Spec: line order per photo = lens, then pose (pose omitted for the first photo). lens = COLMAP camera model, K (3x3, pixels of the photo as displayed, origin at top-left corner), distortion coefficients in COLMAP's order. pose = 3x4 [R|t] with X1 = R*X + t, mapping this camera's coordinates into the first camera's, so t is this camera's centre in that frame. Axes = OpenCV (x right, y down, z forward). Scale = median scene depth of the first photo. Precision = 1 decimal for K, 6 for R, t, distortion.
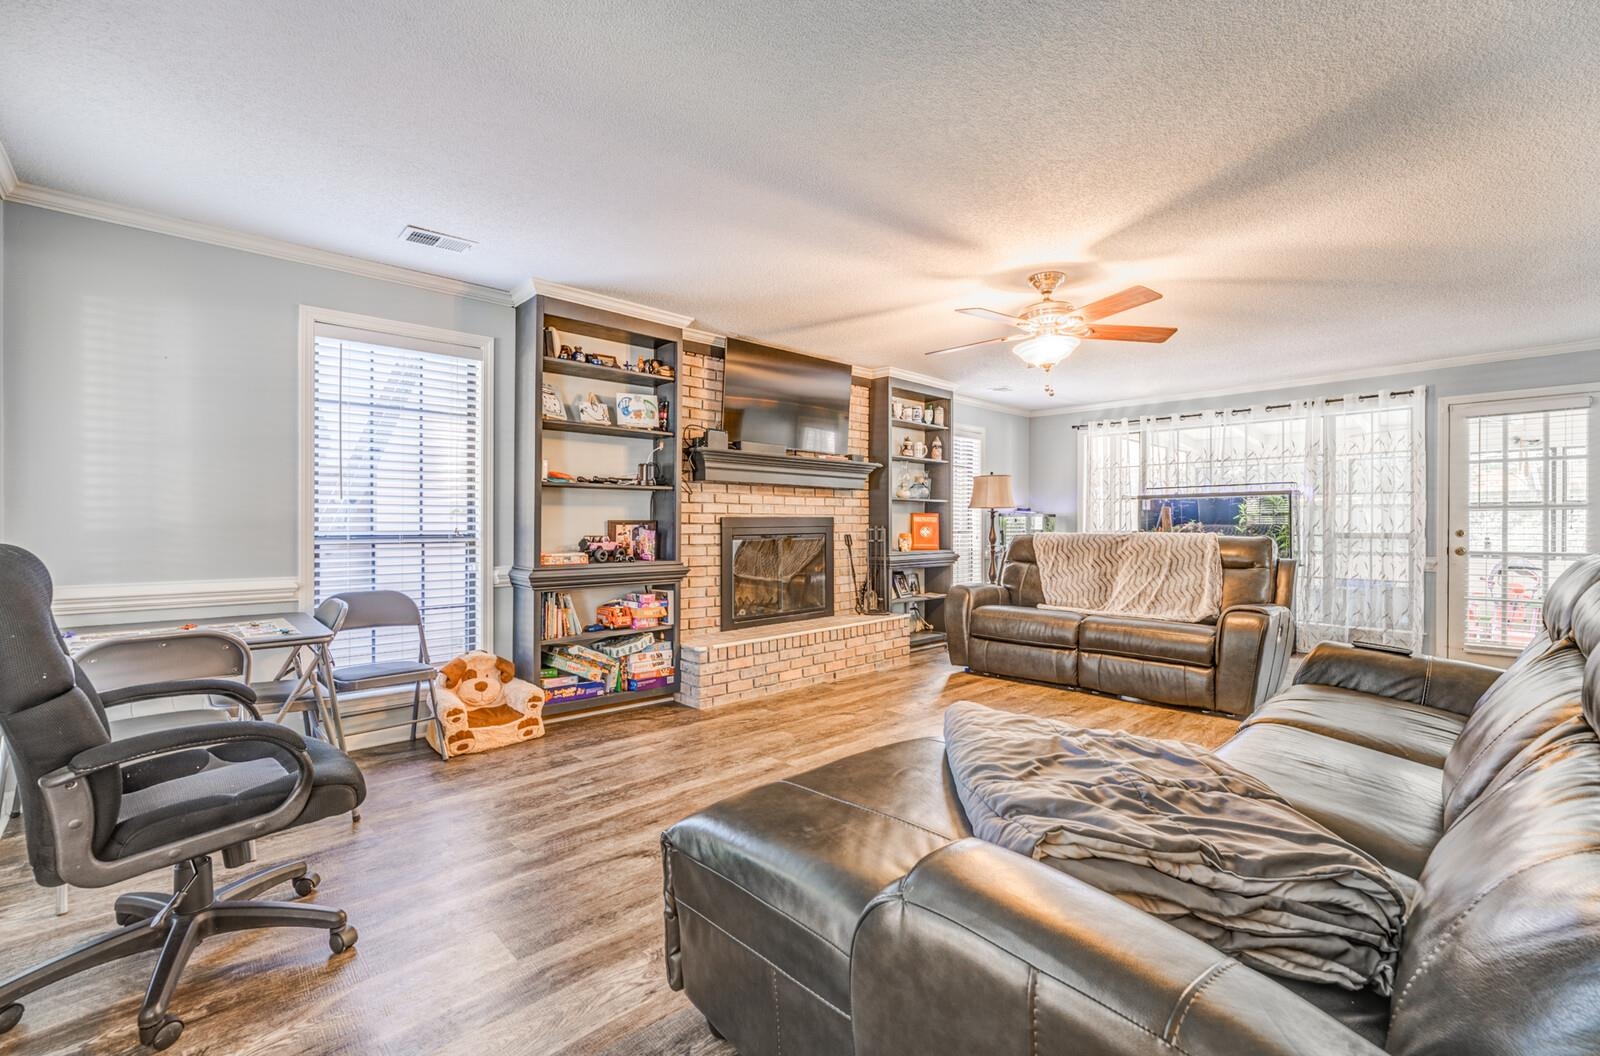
lens RADIAL K [[702.4, 0, 792.3], [0, 702.4, 522.8], [0, 0, 1]] dist [0.001368, 0.000700]
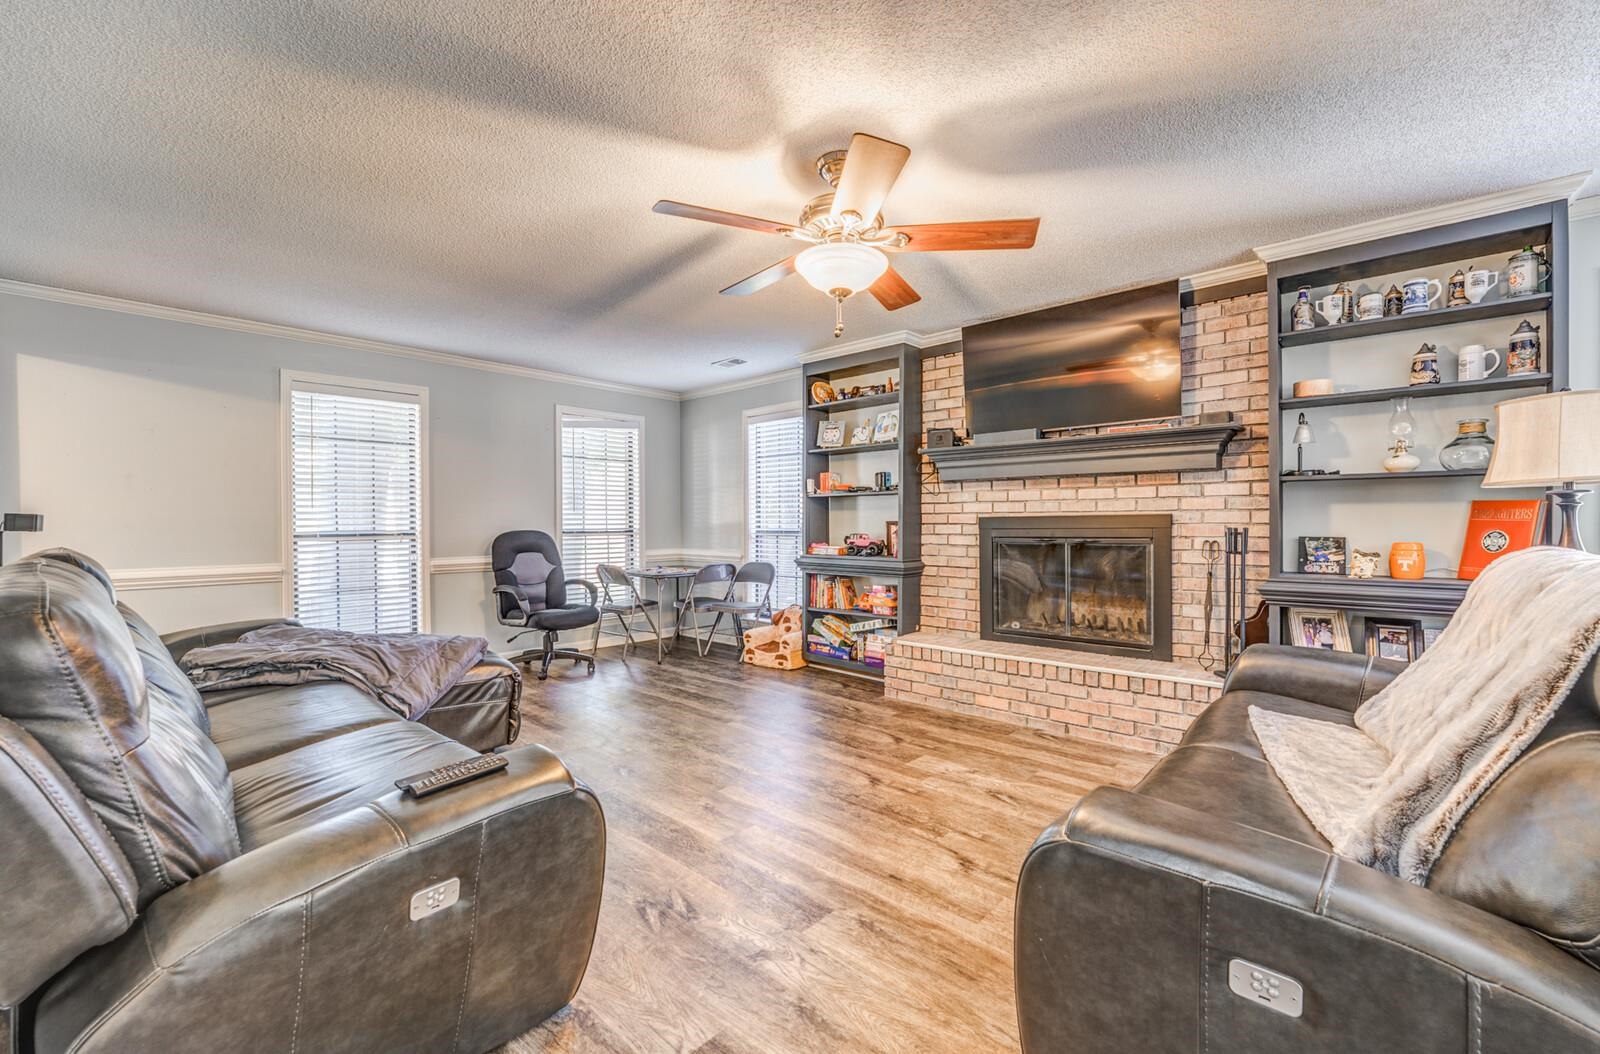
lens RADIAL K [[654.1, 0, 793.6], [0, 654.1, 528.6], [0, 0, 1]] dist [-0.019330, 0.002247]
pose [[0.069279, 0.008240, -0.997563, 0.796935], [0.003949, 0.999956, 0.008534, -0.001000], [0.997589, -0.004530, 0.069244, 0.733915]]
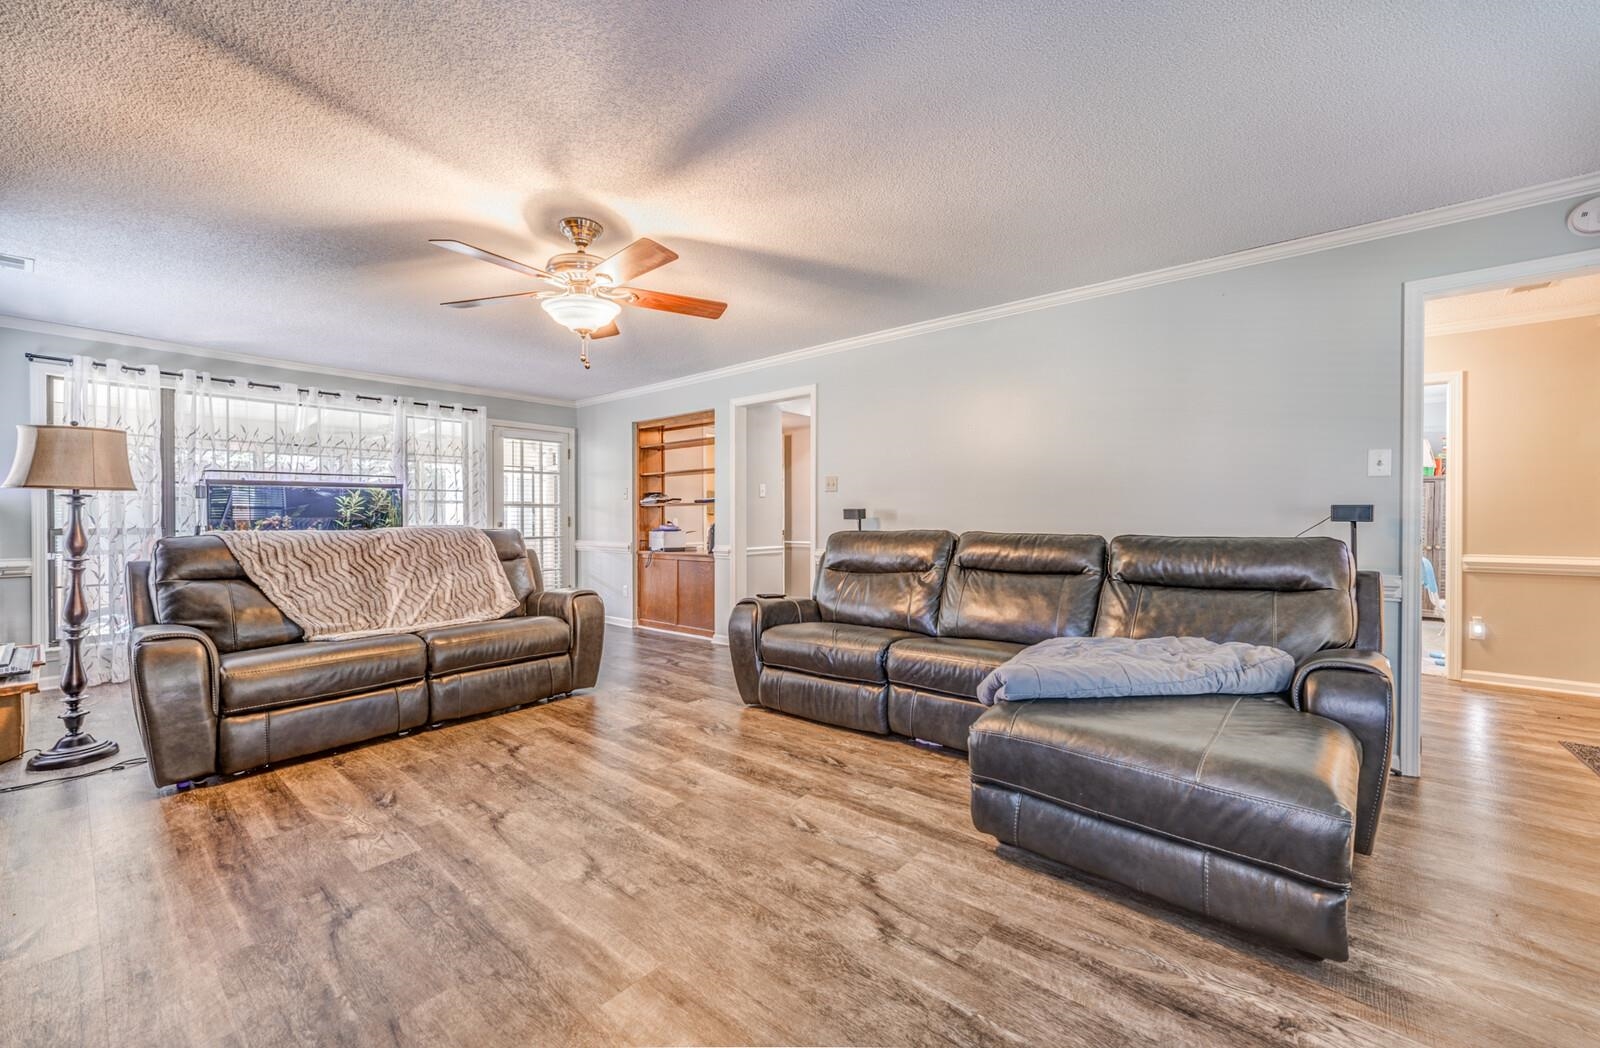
lens RADIAL K [[645.0, 0, 794.4], [0, 645.0, 517.6], [0, 0, 1]] dist [0.003362, 0.001318]
pose [[-0.106561, -0.003659, 0.994299, -0.354300], [0.000254, 0.999993, 0.003707, -0.001102], [-0.994306, 0.000647, -0.106559, 0.669368]]
